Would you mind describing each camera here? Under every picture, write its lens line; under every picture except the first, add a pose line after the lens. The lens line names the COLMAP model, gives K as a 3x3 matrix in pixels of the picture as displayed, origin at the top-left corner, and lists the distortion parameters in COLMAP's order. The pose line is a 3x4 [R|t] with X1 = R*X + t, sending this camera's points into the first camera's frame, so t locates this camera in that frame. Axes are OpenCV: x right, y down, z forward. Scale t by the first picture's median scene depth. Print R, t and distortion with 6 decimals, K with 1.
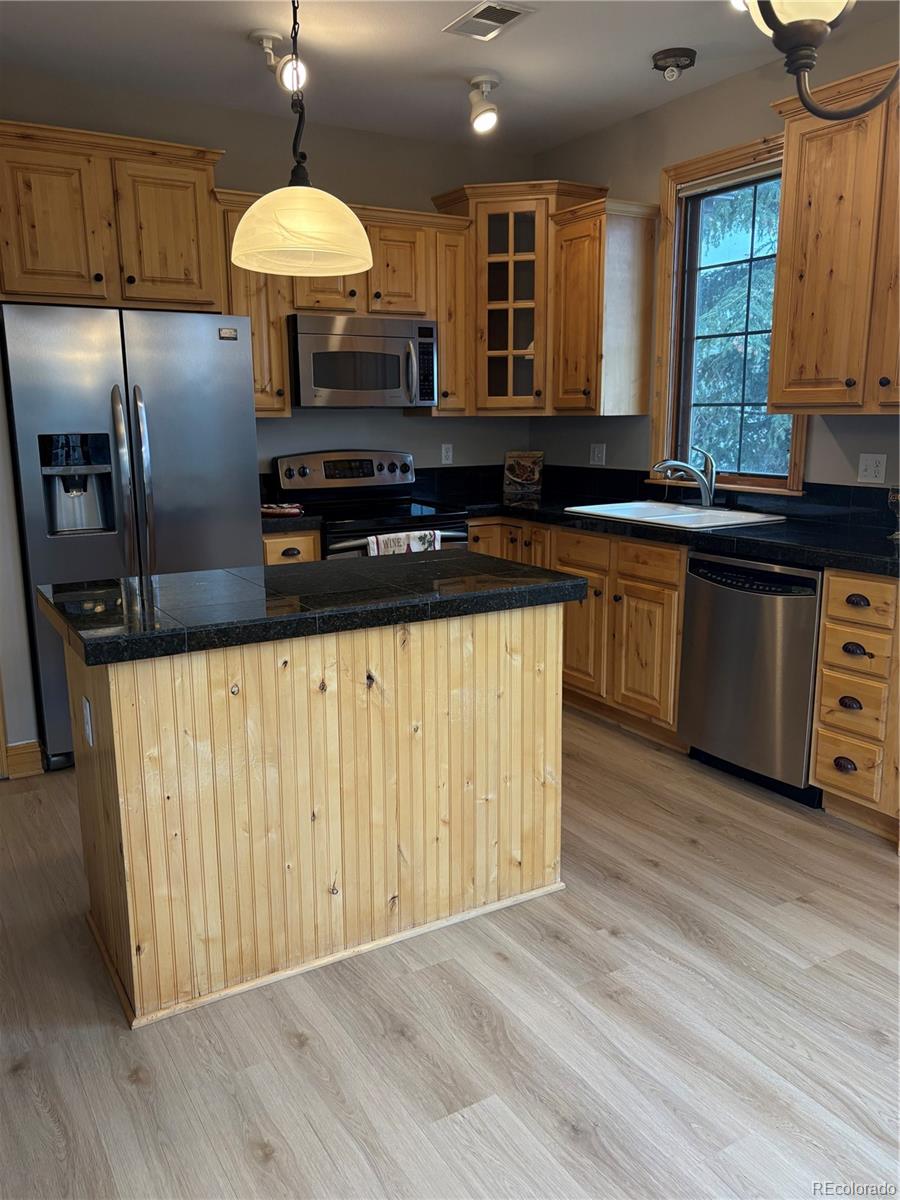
lens RADIAL K [[939.1, 0, 448.9], [0, 939.1, 603.5], [0, 0, 1]] dist [0.024791, -0.020031]
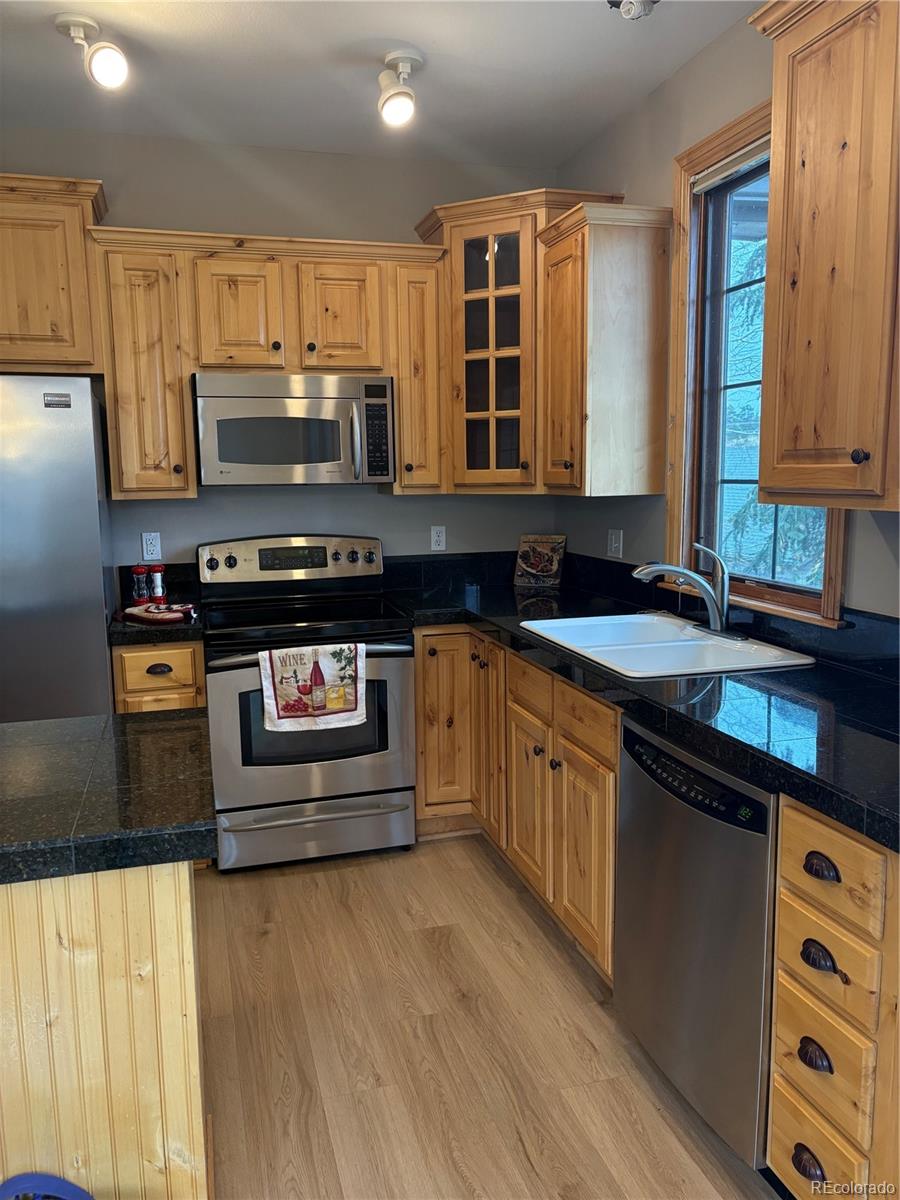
lens RADIAL K [[910.8, 0, 441.1], [0, 910.8, 594.2], [0, 0, 1]] dist [0.035604, -0.027281]
pose [[0.966160, 0.028032, -0.256416, 0.276194], [-0.044260, 0.997350, -0.057735, -0.090522], [0.254118, 0.067130, 0.964841, 0.340785]]
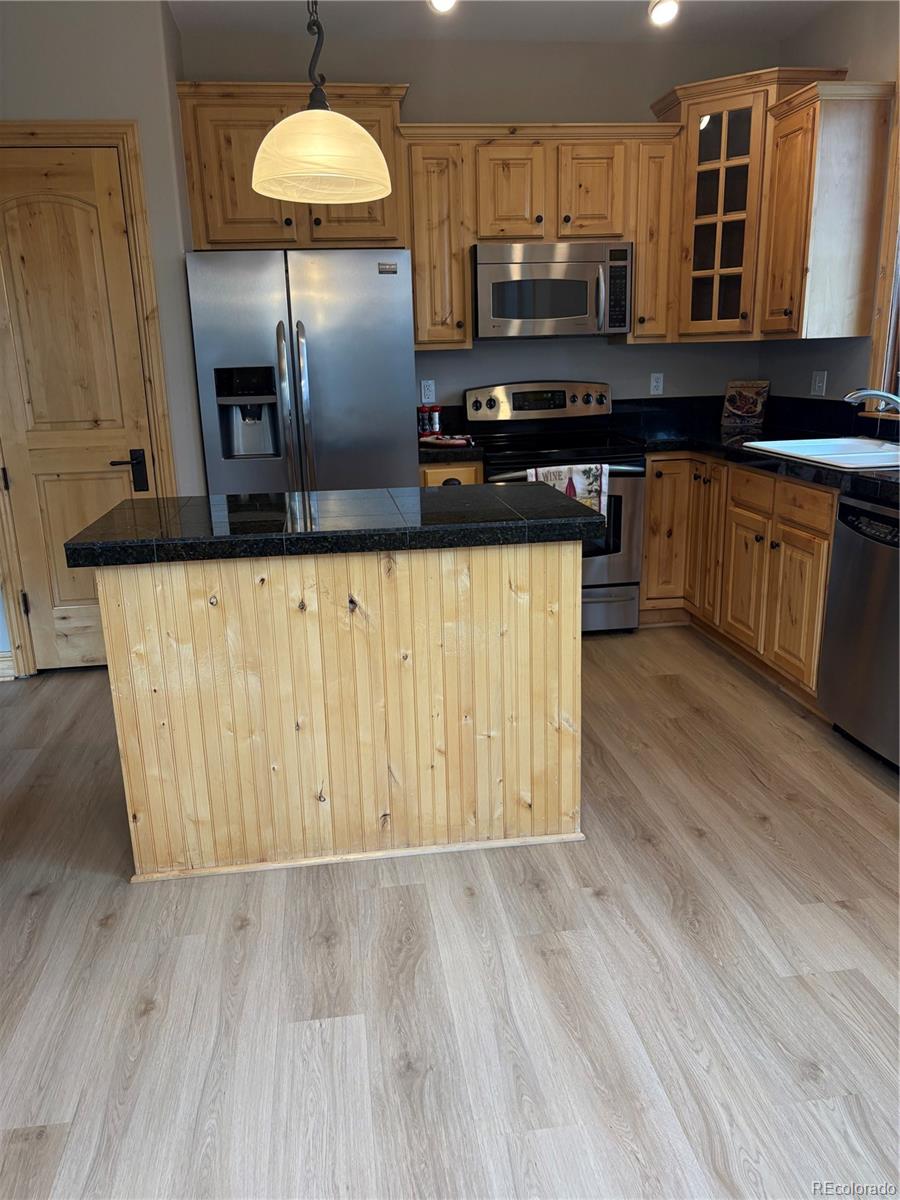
lens RADIAL K [[910.8, 0, 445.3], [0, 910.8, 600.9], [0, 0, 1]] dist [0.035604, -0.027281]
pose [[0.919206, 0.084197, -0.384670, 0.239905], [-0.057274, 0.995072, 0.080943, -0.005379], [0.389589, -0.052372, 0.919499, 0.073544]]
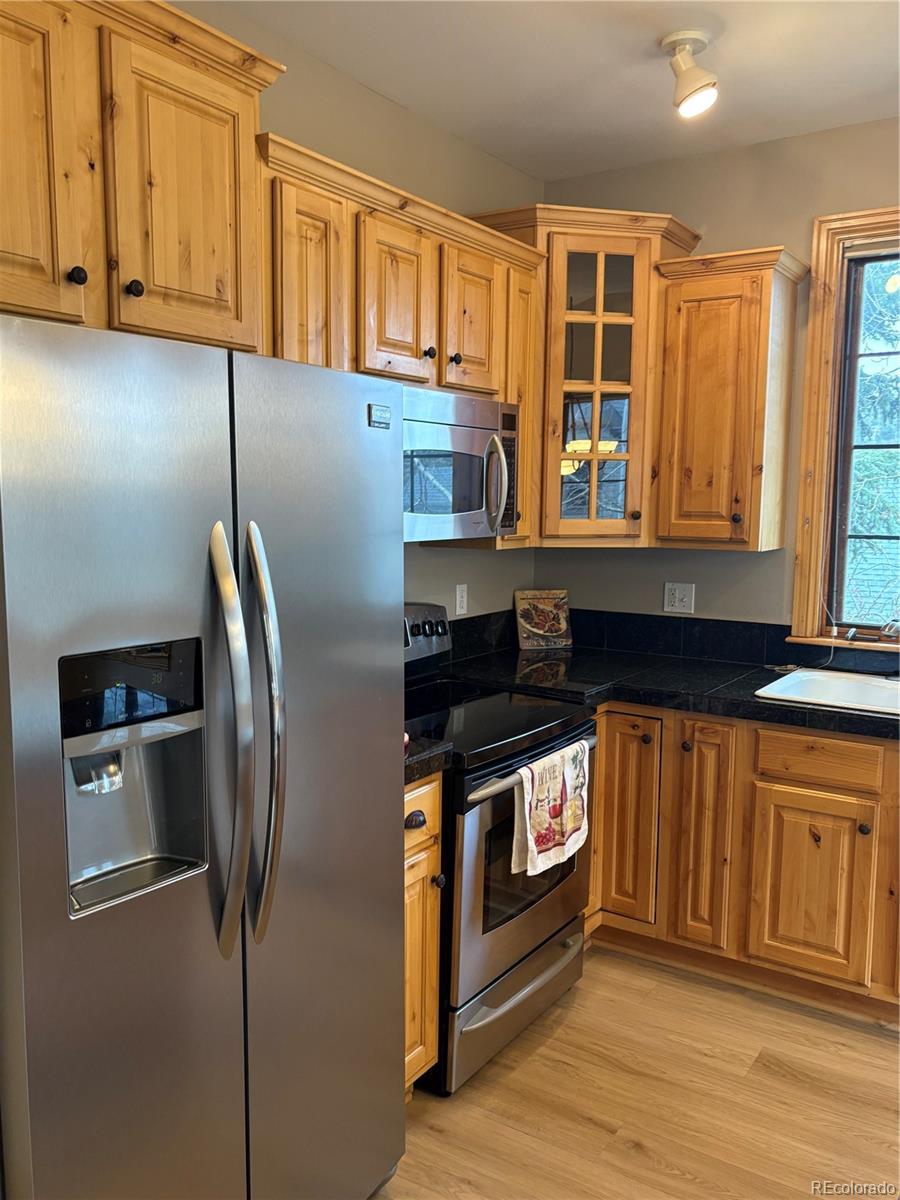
lens RADIAL K [[994.2, 0, 450.3], [0, 994.2, 602.6], [0, 0, 1]] dist [0.032496, -0.032644]
pose [[0.903112, -0.030055, 0.428353, -0.418602], [0.068370, 0.994886, -0.074341, -0.144426], [-0.423928, 0.096425, 0.900548, 0.514419]]
